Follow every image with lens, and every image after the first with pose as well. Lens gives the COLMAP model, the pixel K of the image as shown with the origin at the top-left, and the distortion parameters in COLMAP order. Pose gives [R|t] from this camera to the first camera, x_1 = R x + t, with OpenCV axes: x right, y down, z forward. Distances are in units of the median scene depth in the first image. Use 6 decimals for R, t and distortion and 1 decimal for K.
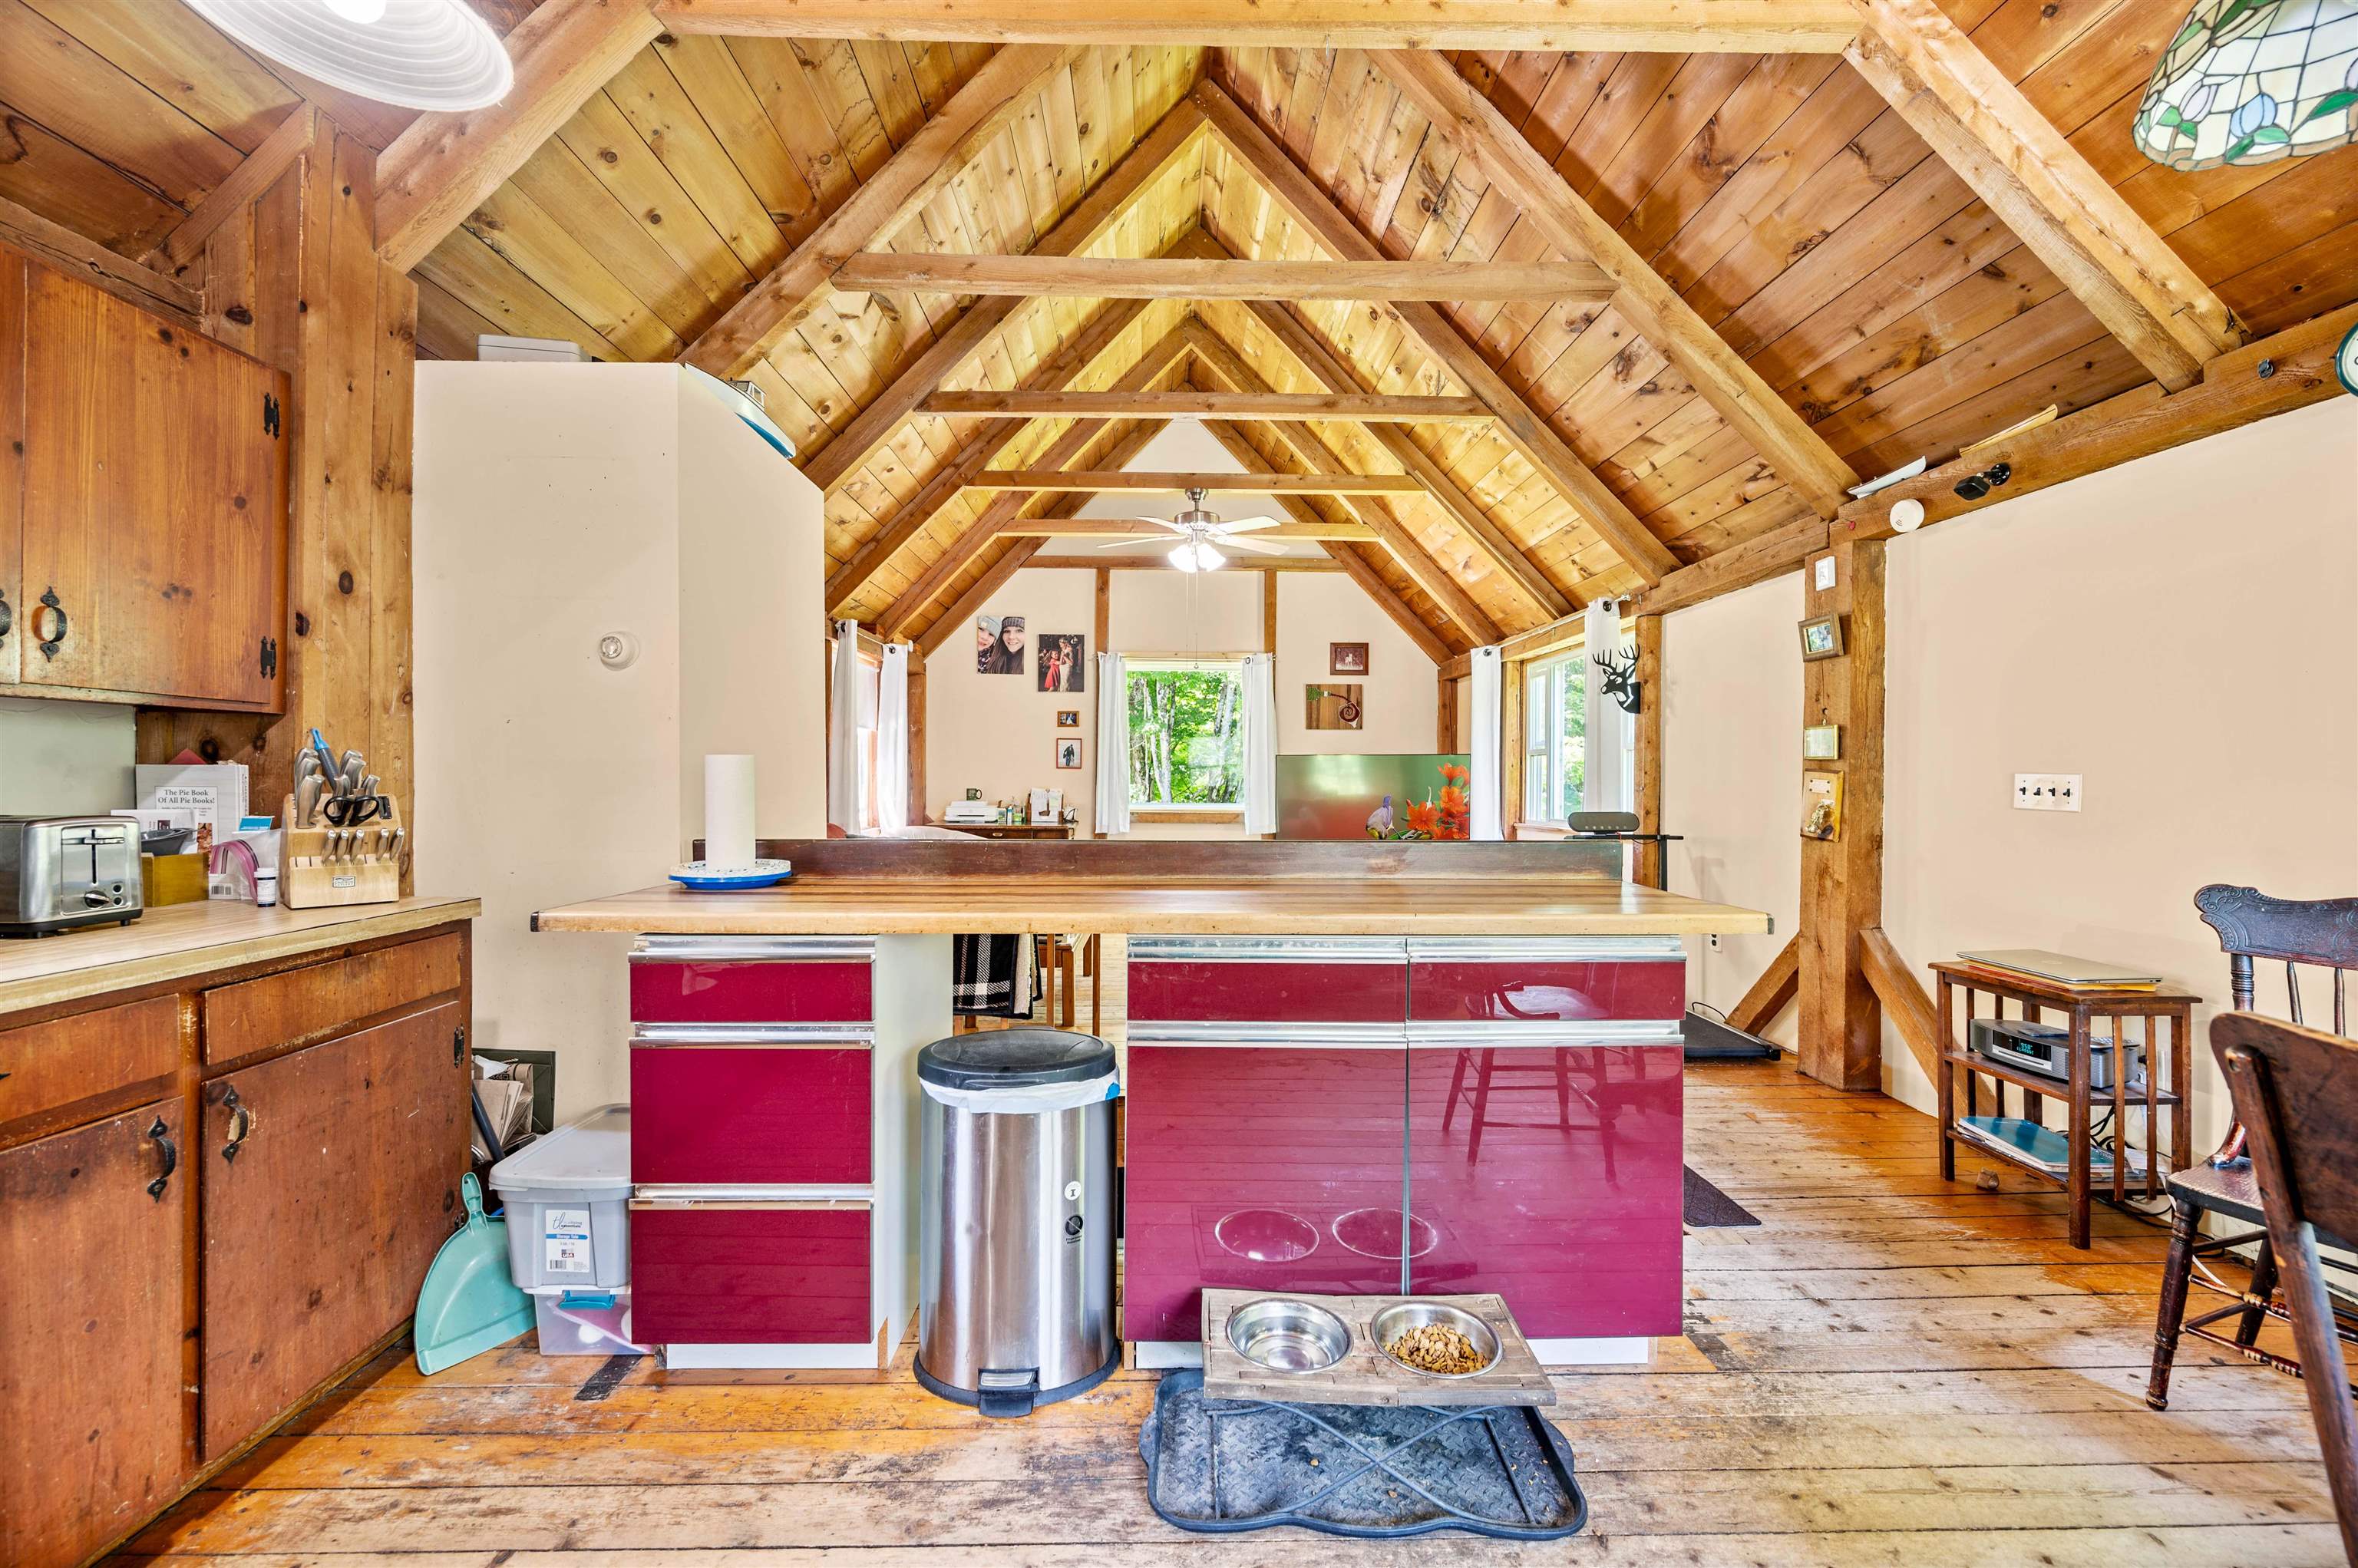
lens RADIAL K [[926.2, 0, 1186.2], [0, 926.2, 778.7], [0, 0, 1]] dist [-0.001752, -0.000331]
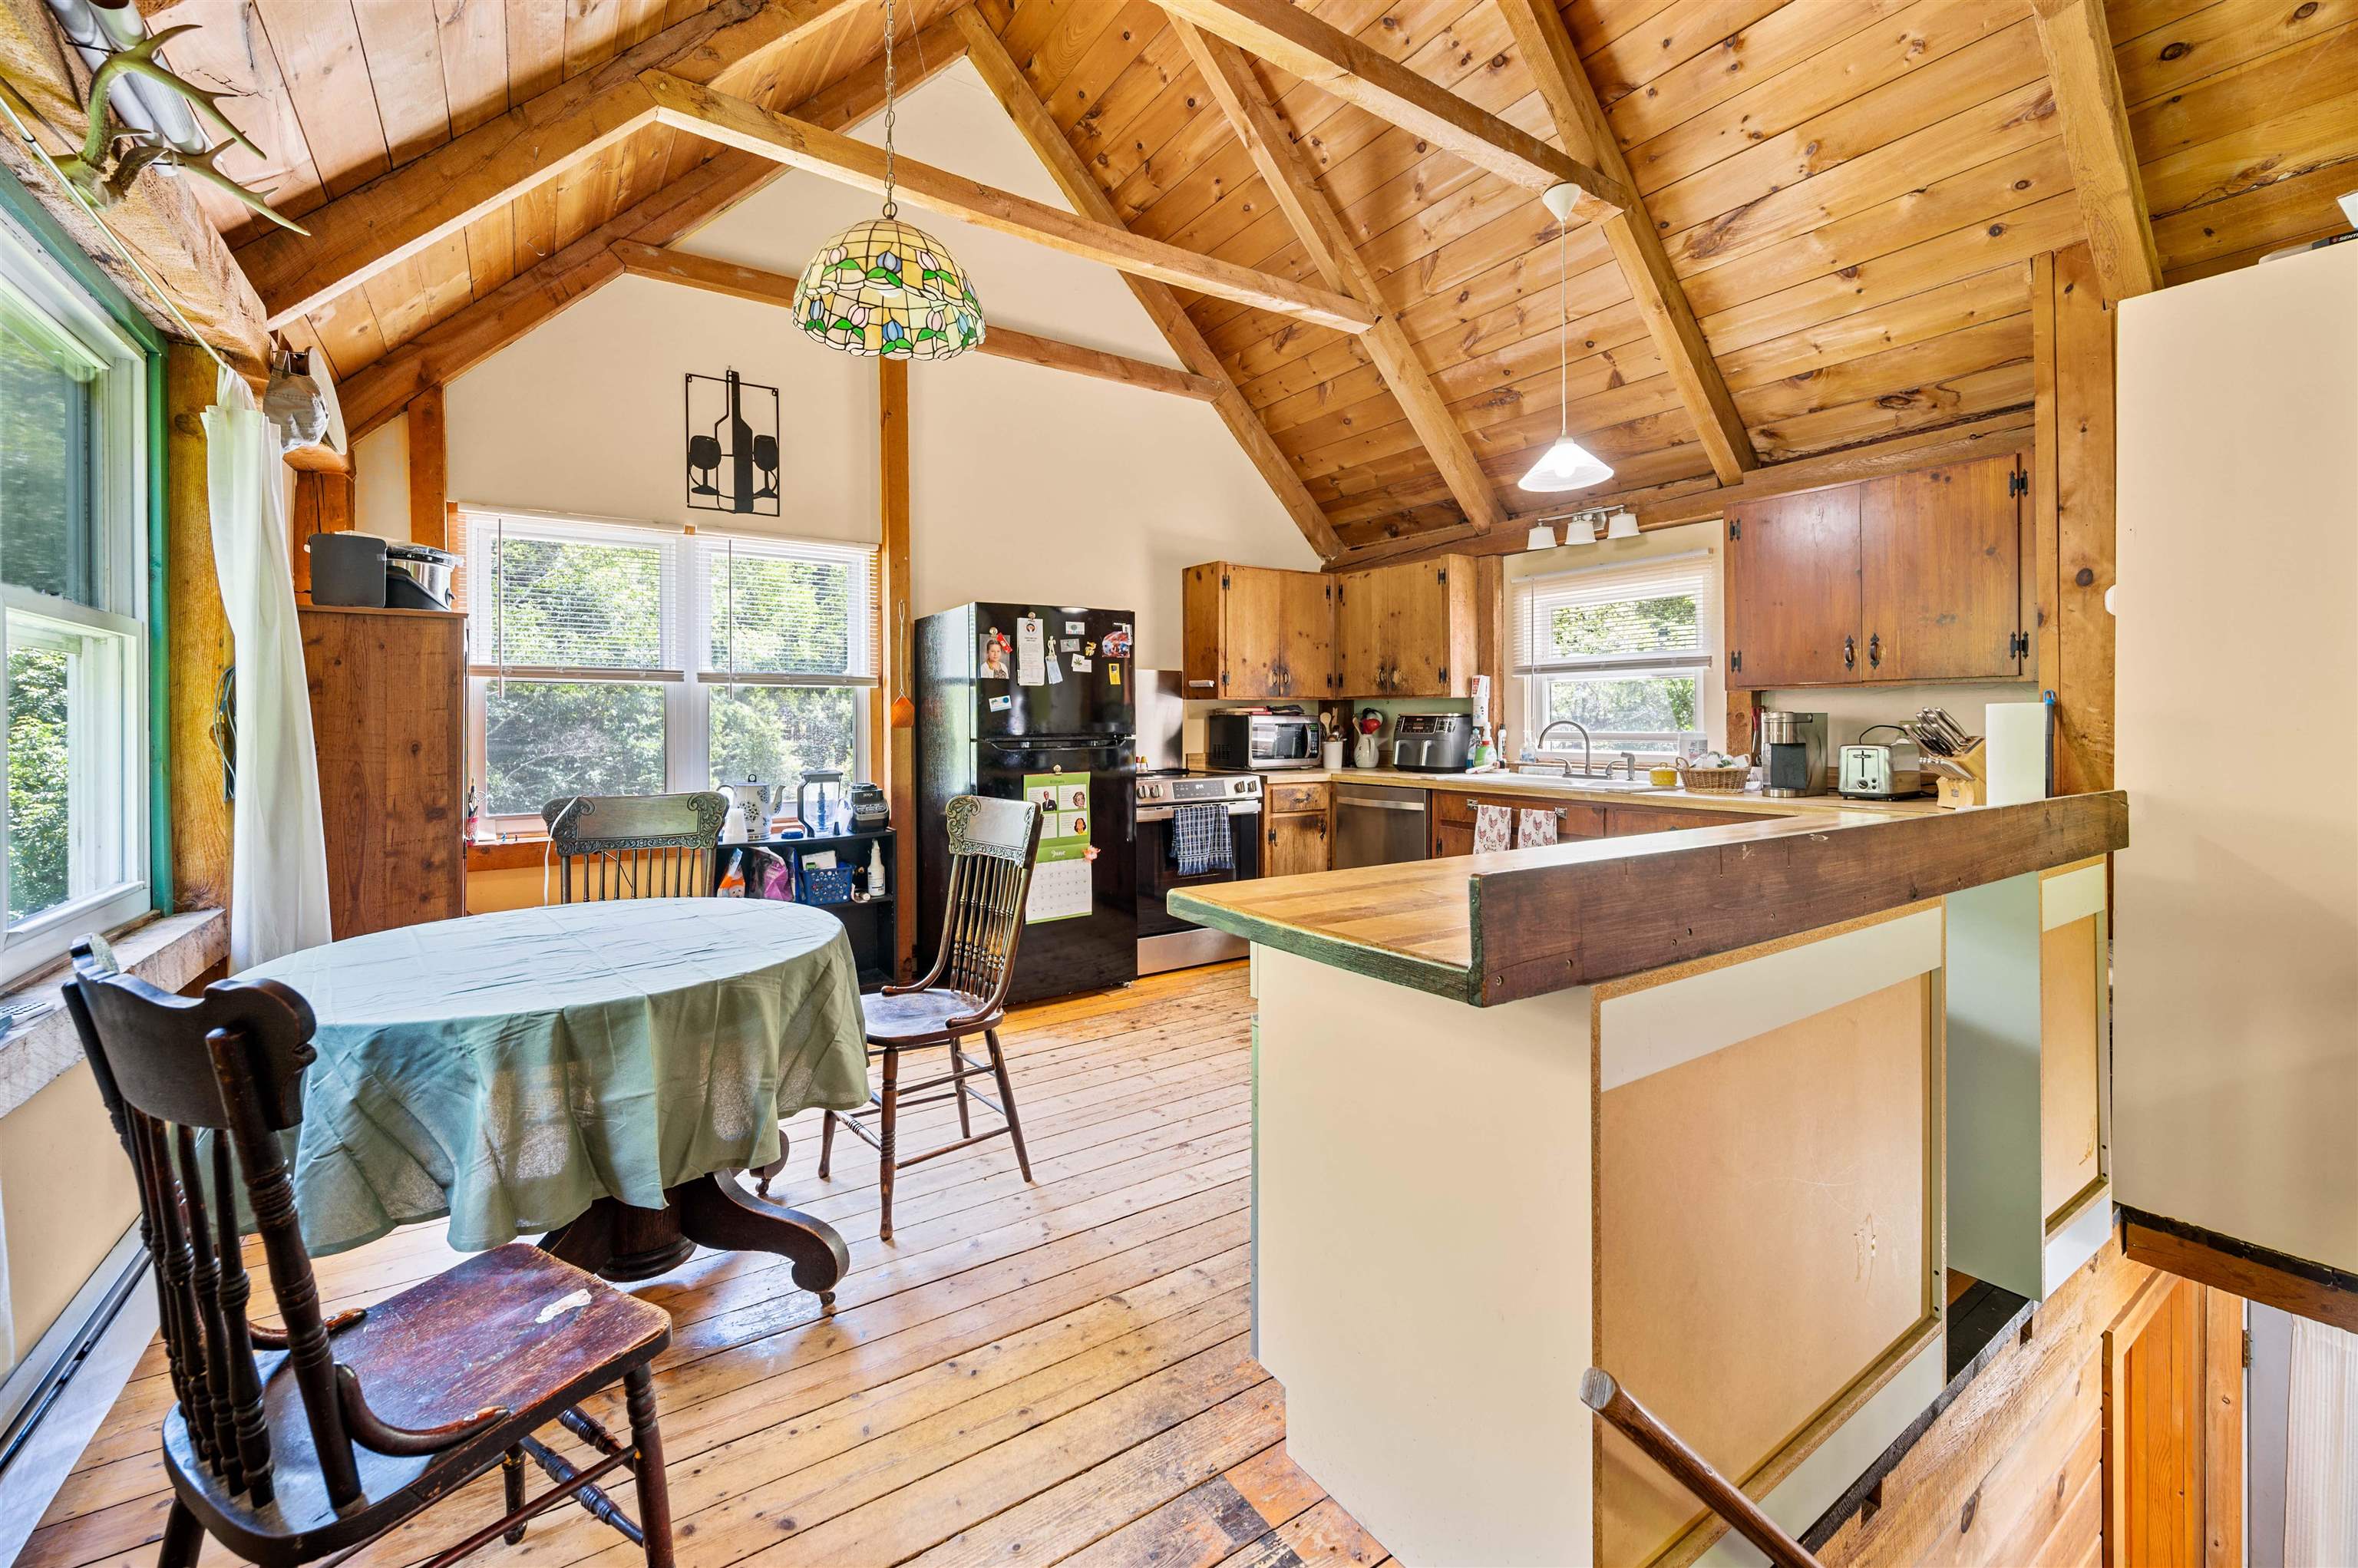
lens RADIAL K [[951.9, 0, 1164.0], [0, 951.9, 710.6], [0, 0, 1]] dist [0.001175, -0.000375]
pose [[-0.848029, -0.009832, -0.529859, 0.559906], [-0.001461, 0.999867, -0.016215, 0.000709], [0.529948, -0.012977, -0.847931, 0.883185]]
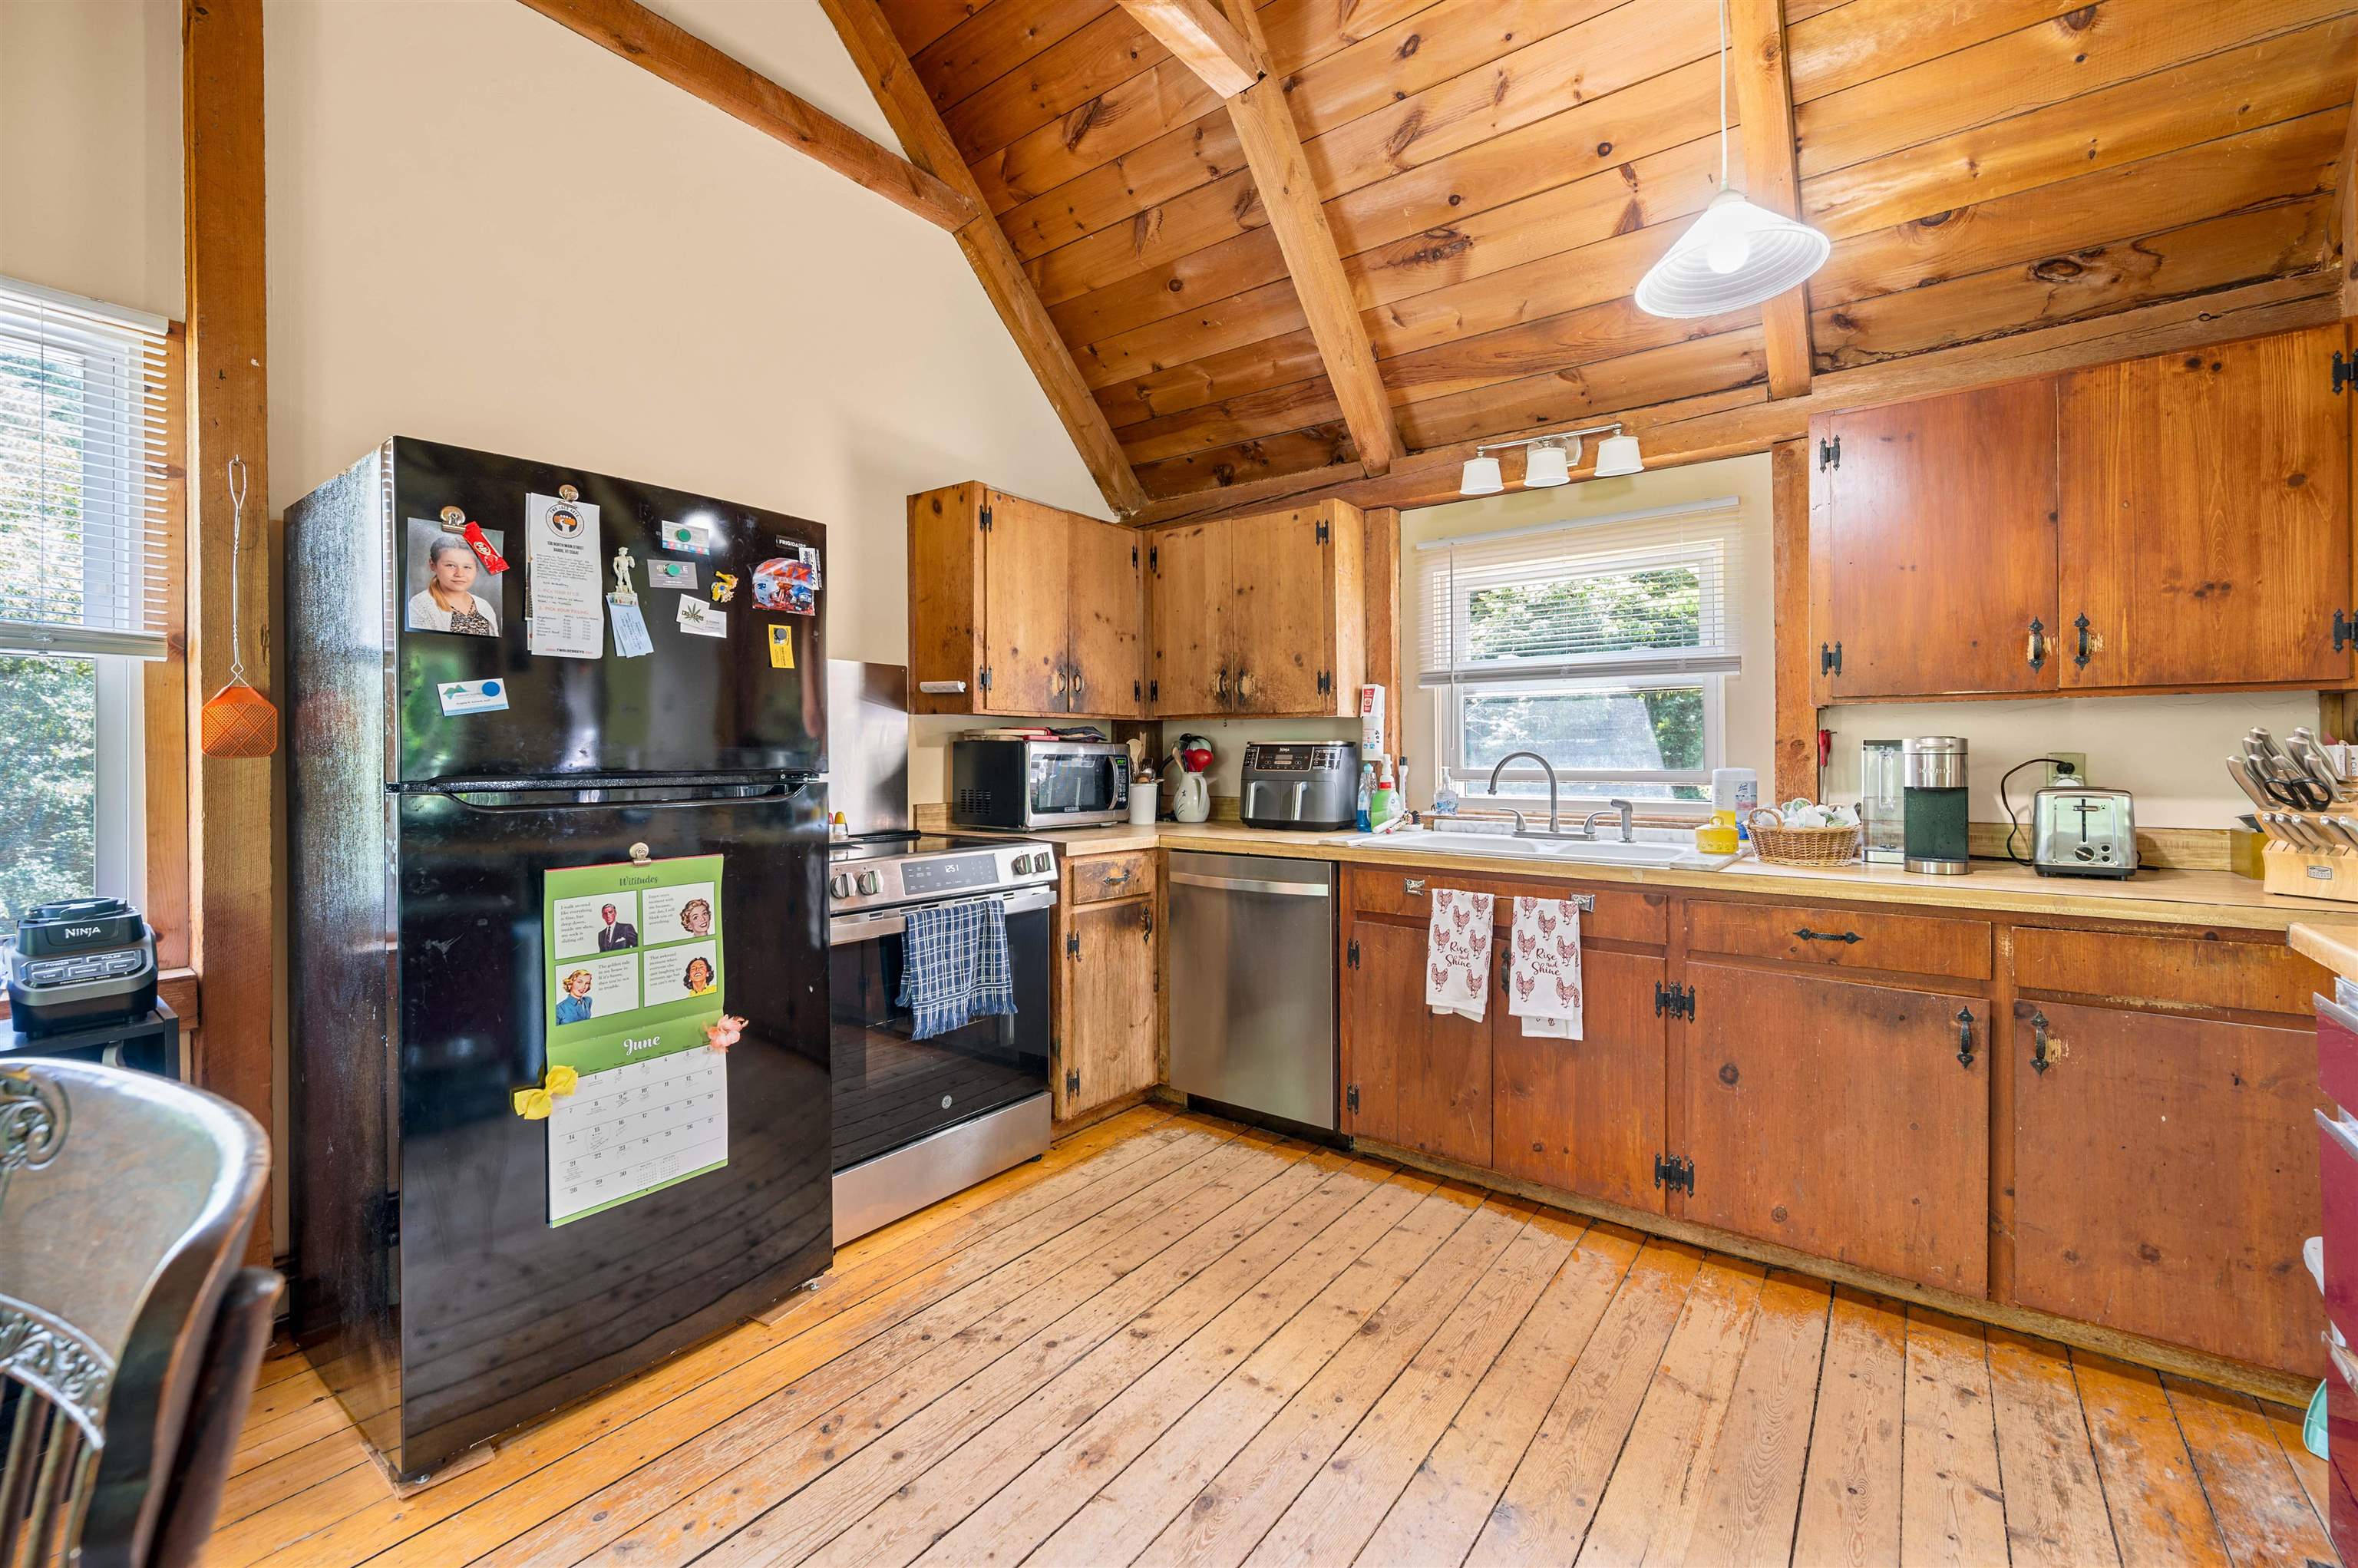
lens RADIAL K [[970.7, 0, 1194.6], [0, 970.7, 771.0], [0, 0, 1]] dist [-0.000308, -0.000485]
pose [[-0.619525, 0.003008, -0.784971, 0.281862], [-0.003939, 0.999968, 0.006941, 0.005007], [0.784967, 0.007392, -0.619493, 0.390601]]
